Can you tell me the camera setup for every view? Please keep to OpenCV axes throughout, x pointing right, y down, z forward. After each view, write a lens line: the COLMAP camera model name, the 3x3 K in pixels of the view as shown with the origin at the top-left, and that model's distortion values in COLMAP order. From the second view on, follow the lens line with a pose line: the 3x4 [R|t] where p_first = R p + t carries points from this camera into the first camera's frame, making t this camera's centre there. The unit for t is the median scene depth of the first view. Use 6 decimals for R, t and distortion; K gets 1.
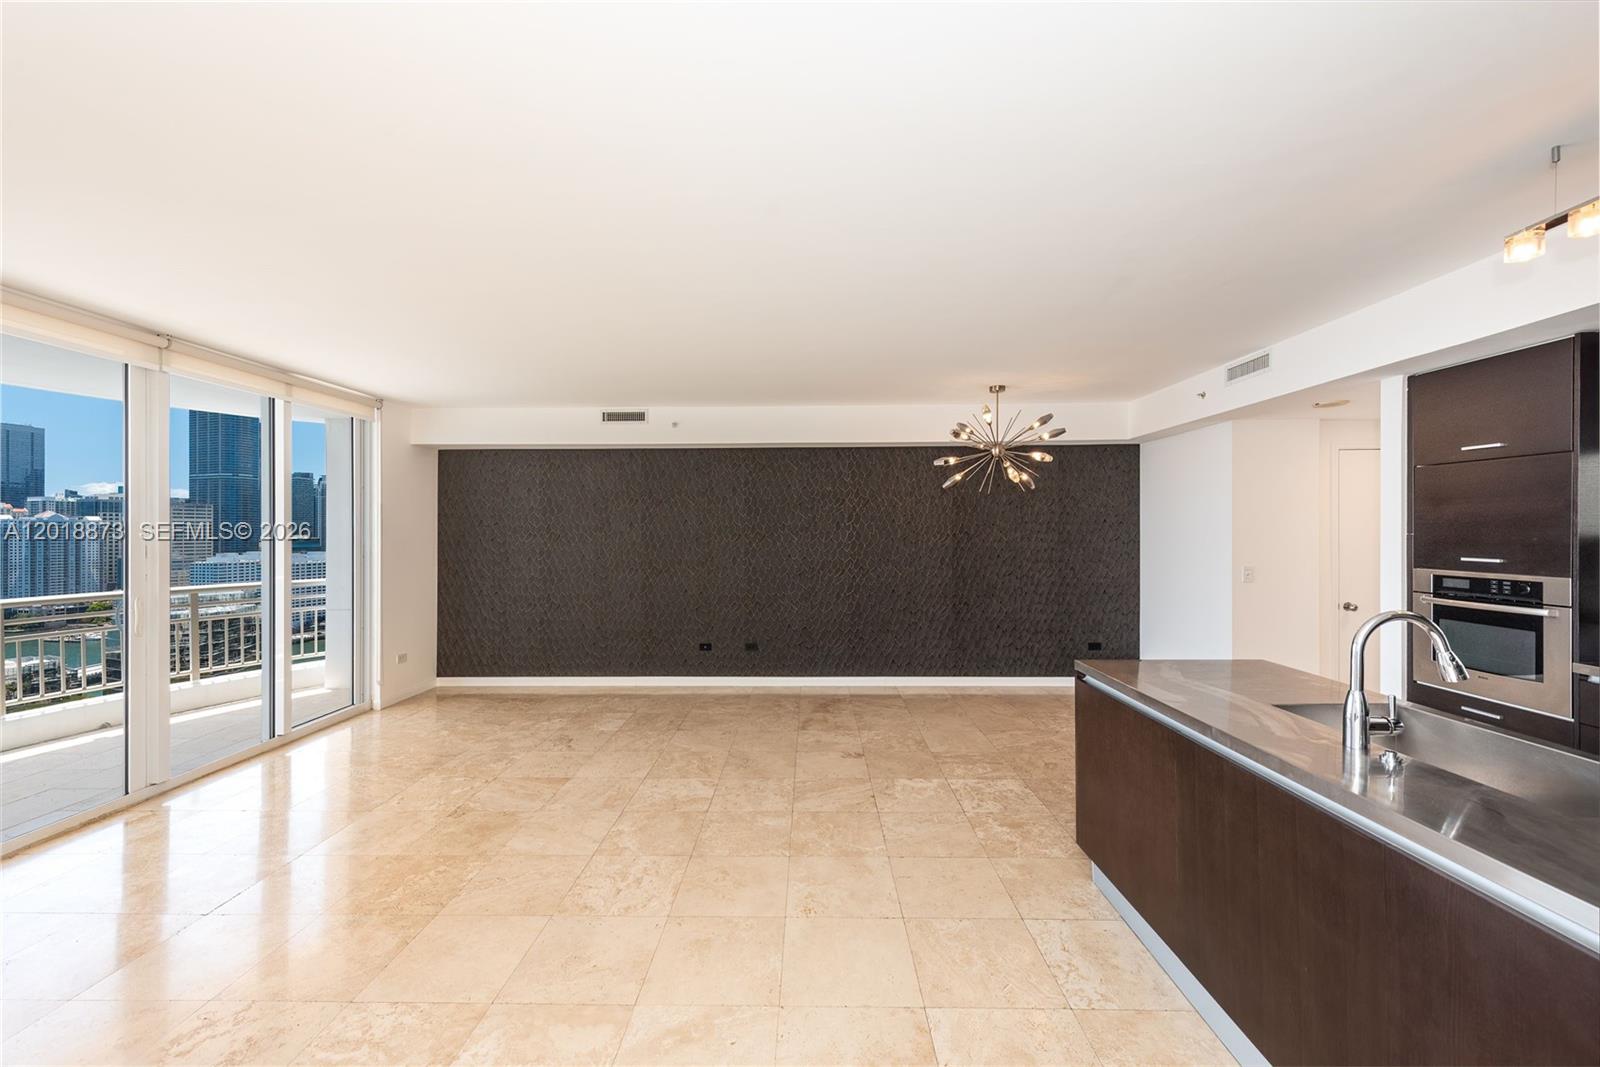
lens RADIAL K [[625.7, 0, 797.1], [0, 625.7, 534.1], [0, 0, 1]] dist [0.017559, -0.005177]
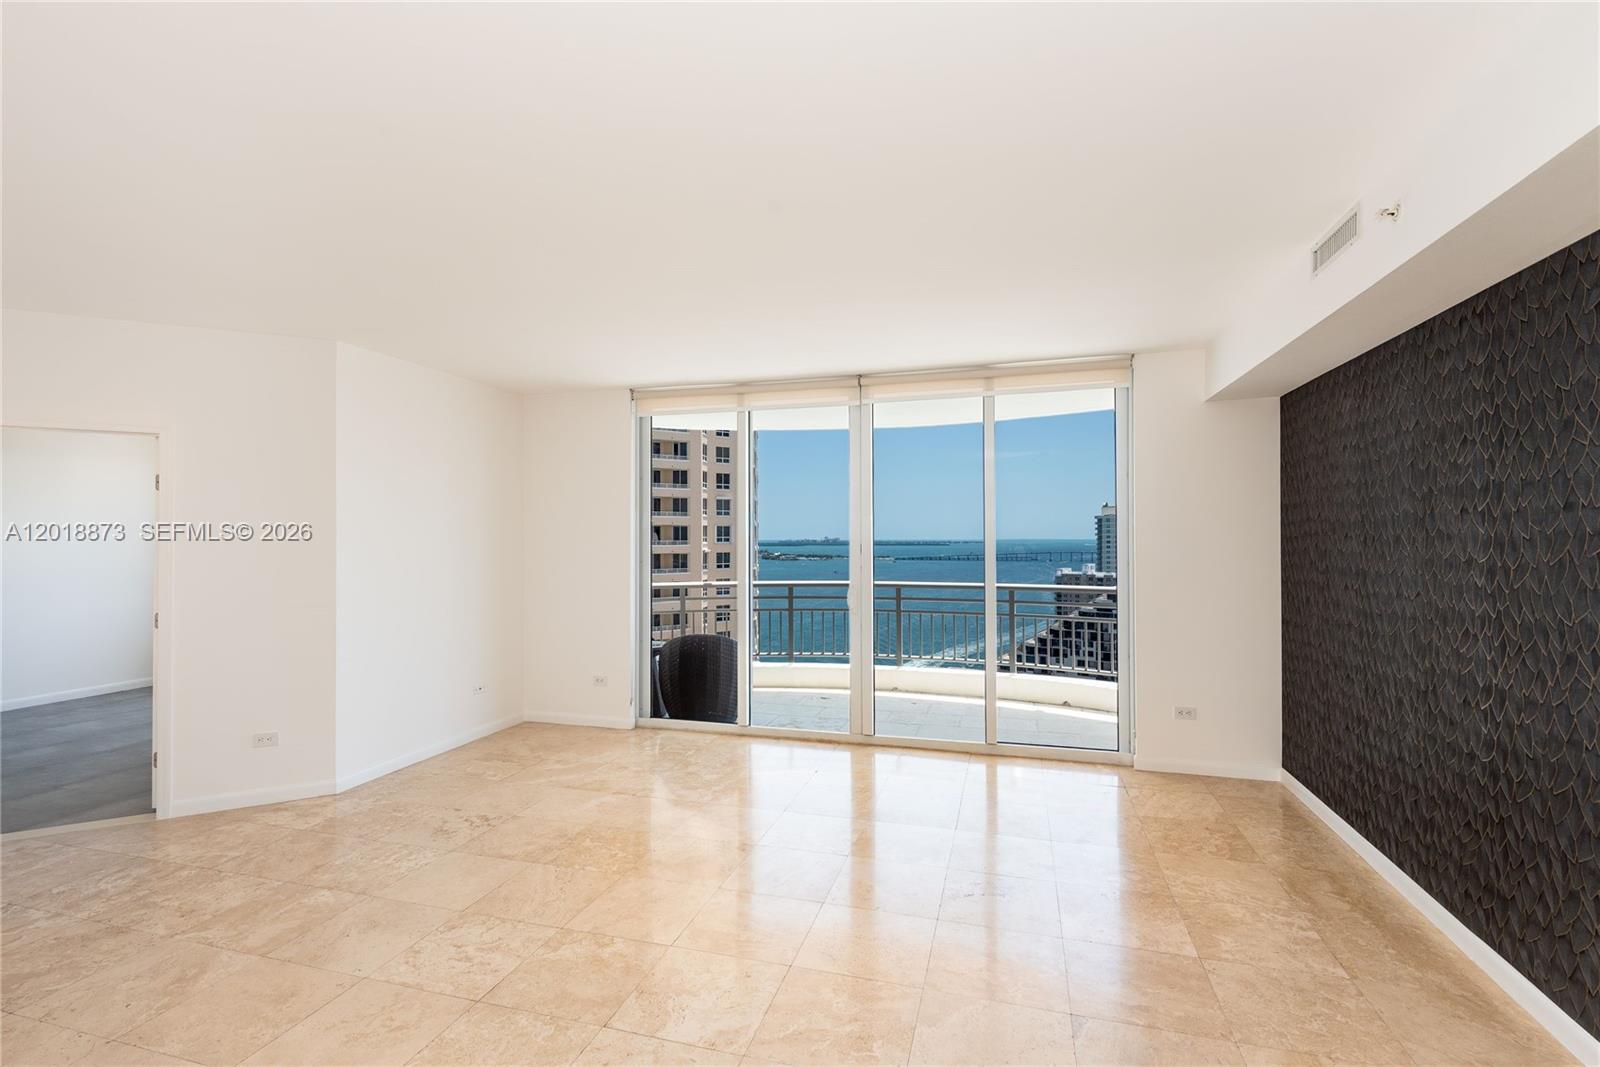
lens RADIAL K [[737.1, 0, 797.2], [0, 737.1, 530.3], [0, 0, 1]] dist [0.017947, -0.008057]
pose [[-0.262720, -0.003072, -0.964867, 0.360171], [0.003421, 0.999986, -0.004115, -0.003429], [0.964866, -0.004382, -0.262706, 1.053065]]
